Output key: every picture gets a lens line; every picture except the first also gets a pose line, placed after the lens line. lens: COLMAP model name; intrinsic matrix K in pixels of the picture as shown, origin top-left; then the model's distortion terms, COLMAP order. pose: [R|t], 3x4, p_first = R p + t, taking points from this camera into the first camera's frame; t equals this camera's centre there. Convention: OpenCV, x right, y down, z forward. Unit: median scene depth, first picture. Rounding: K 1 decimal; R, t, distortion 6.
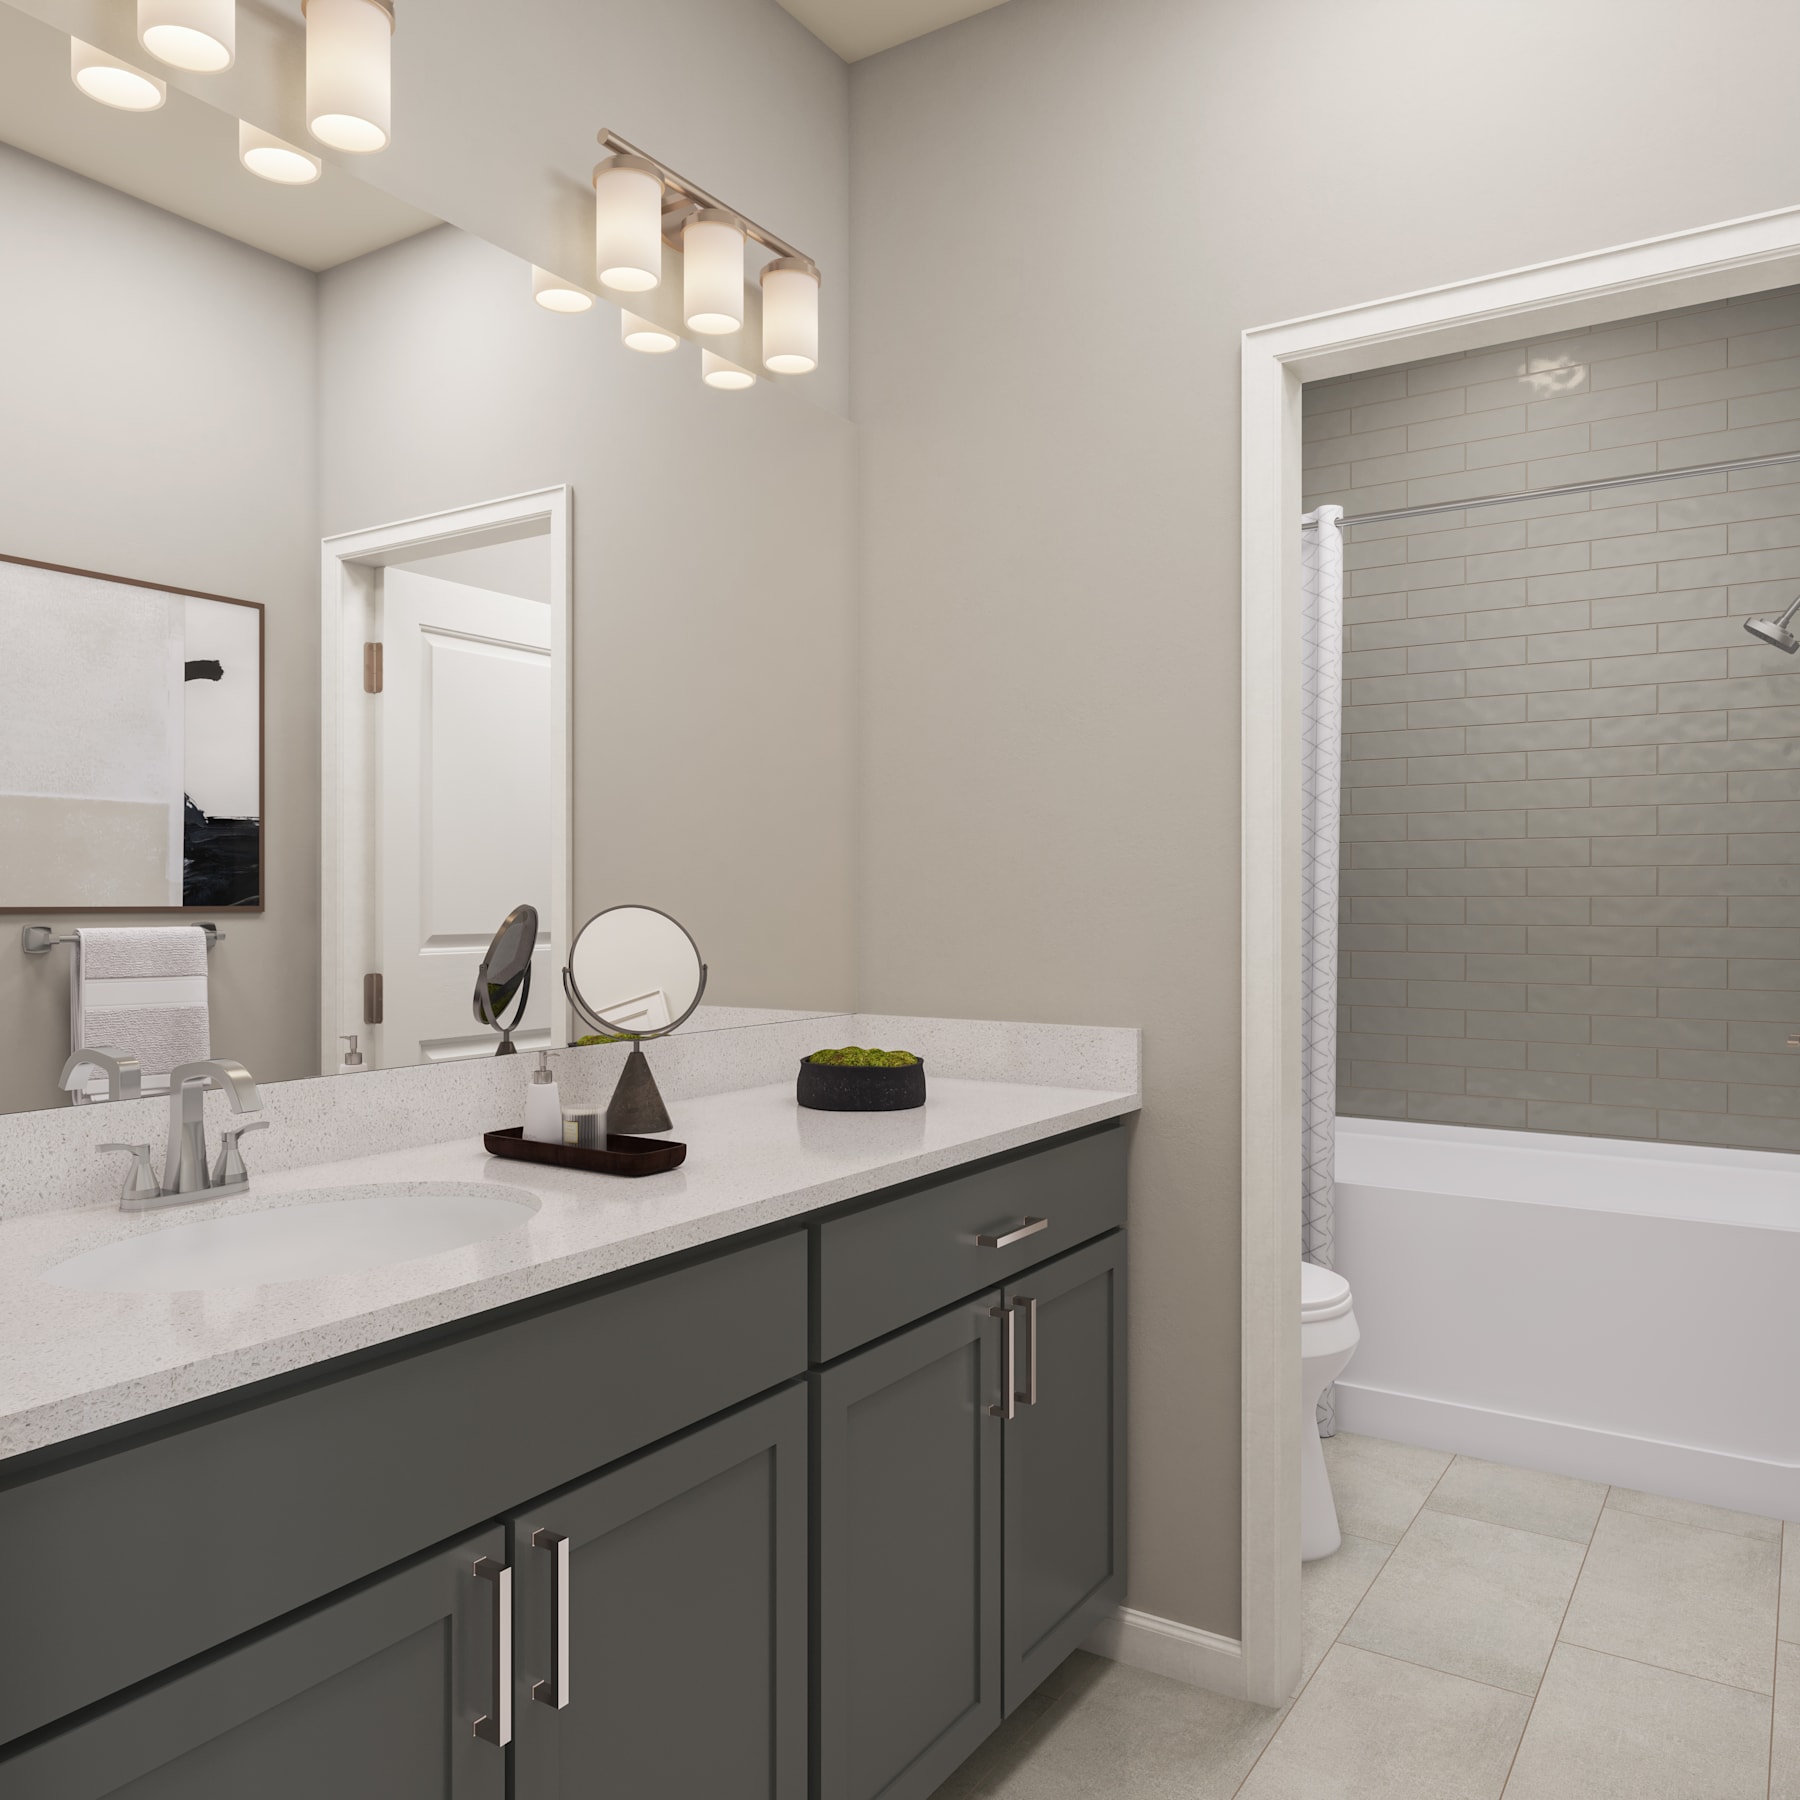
lens RADIAL K [[1413.5, 0, 898.8], [0, 1413.5, 903.1], [0, 0, 1]] dist [0.007108, 0.001239]
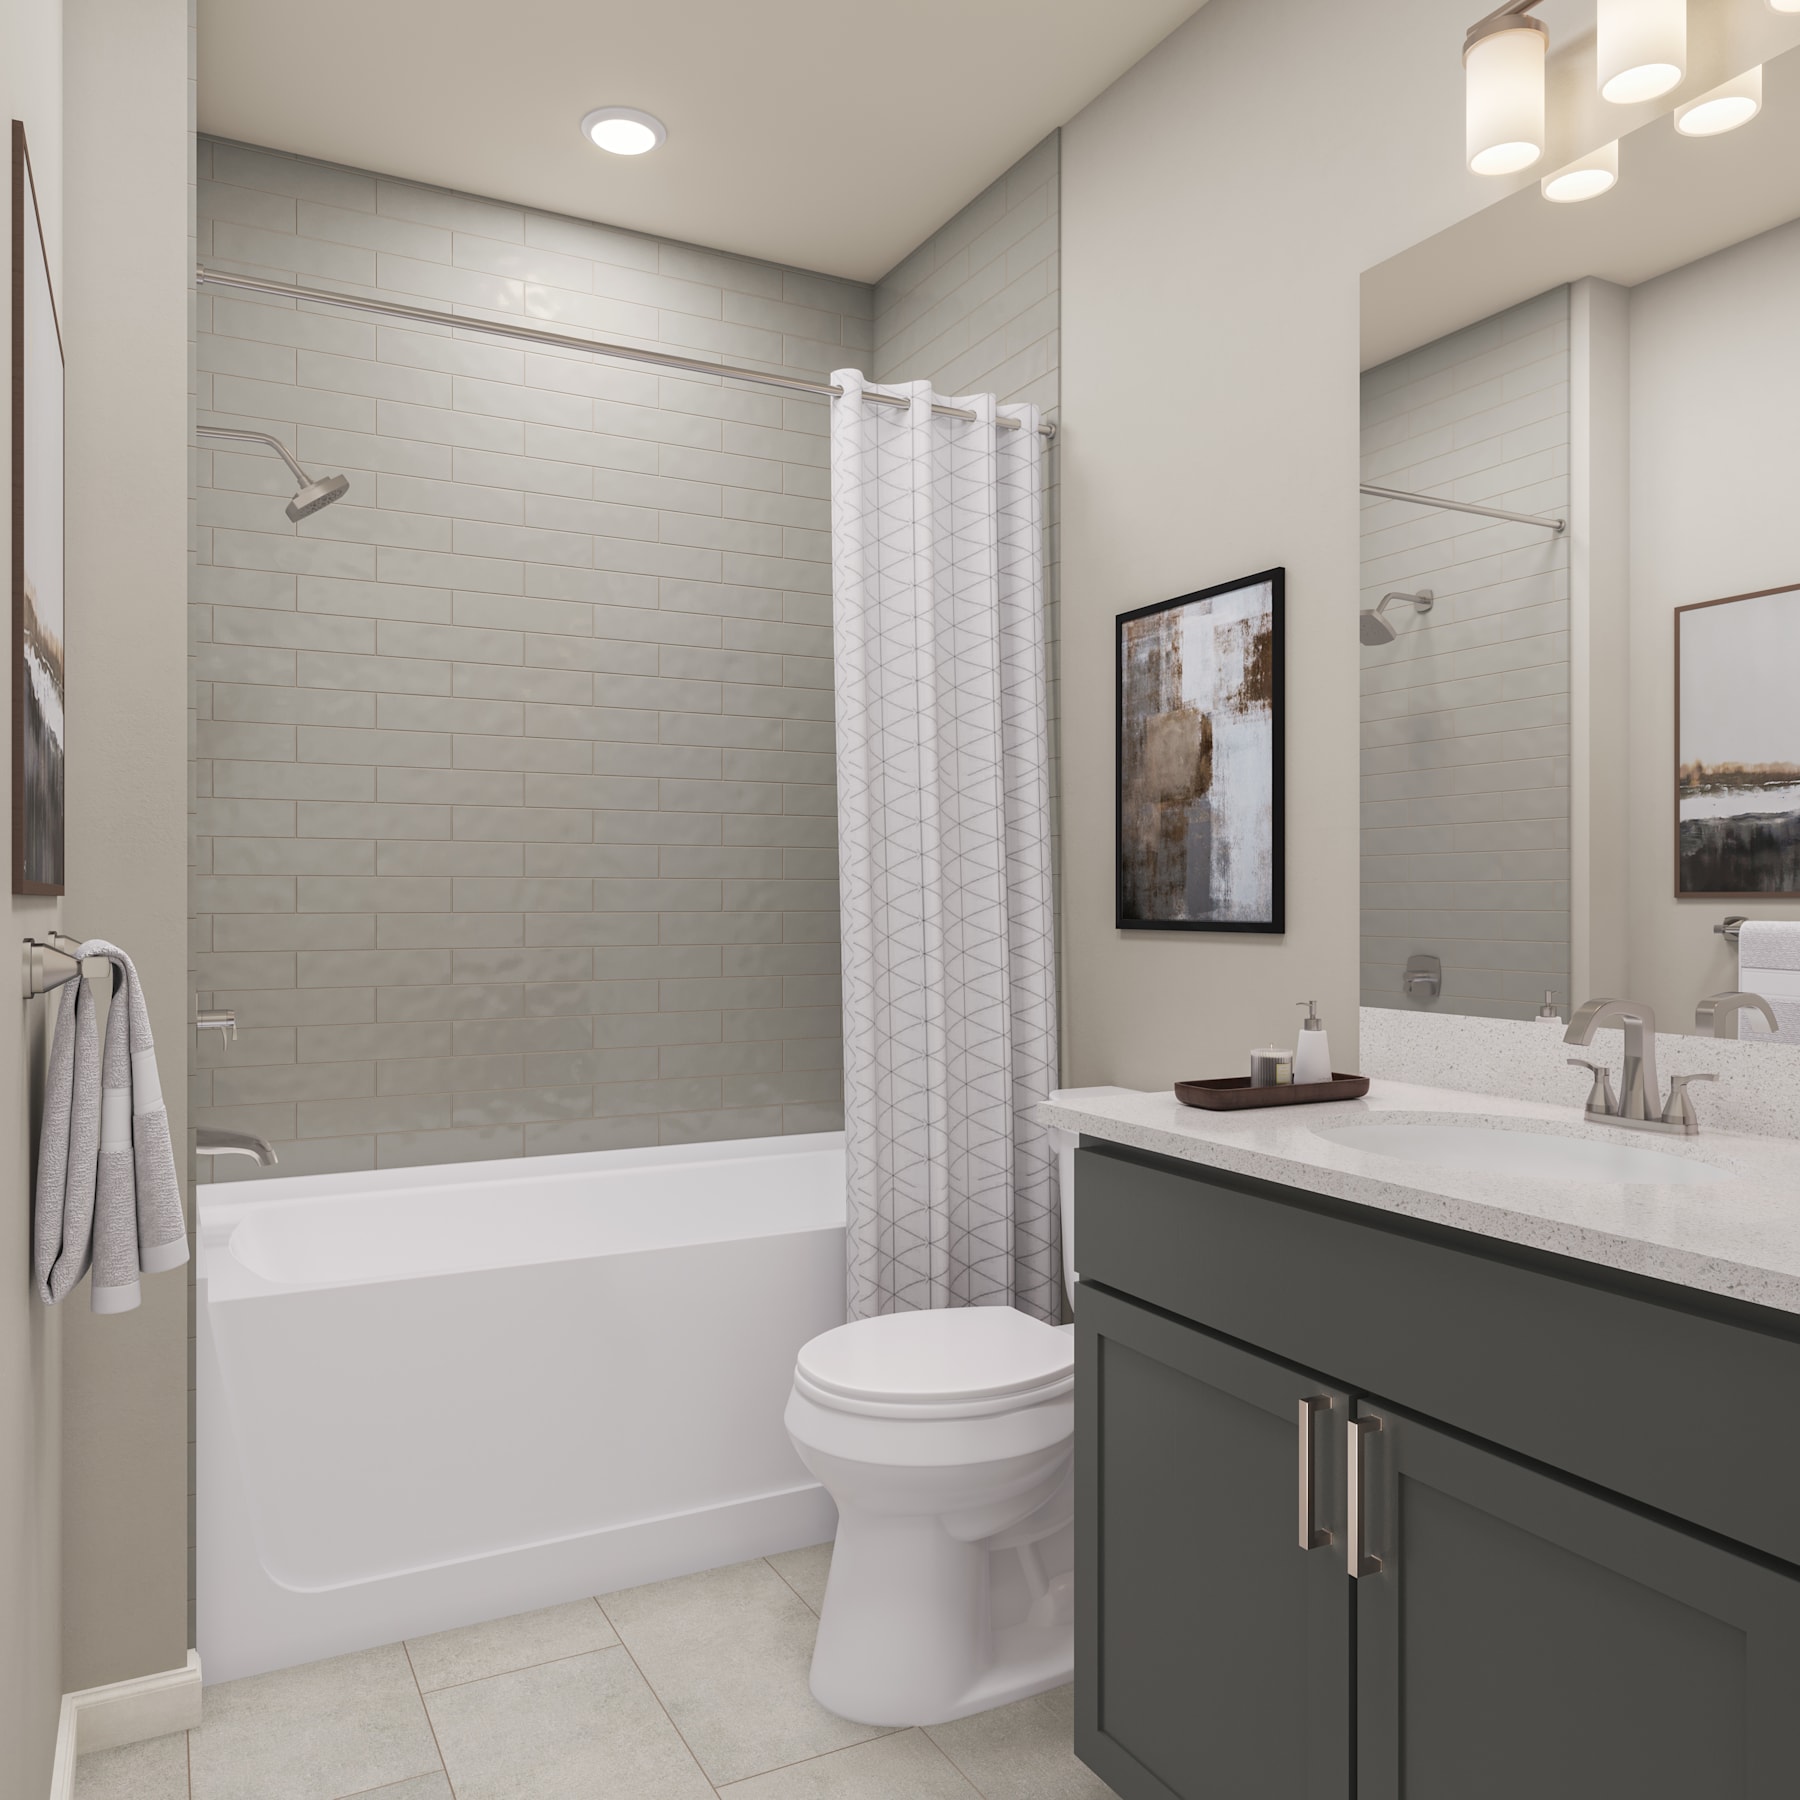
lens RADIAL K [[1413.5, 0, 899.7], [0, 1413.5, 893.7], [0, 0, 1]] dist [0.007108, 0.001239]
pose [[0.480437, -0.001543, 0.877028, -0.181423], [-0.001604, 0.999995, 0.002638, 0.002354], [-0.877028, -0.002674, 0.480433, 0.425100]]
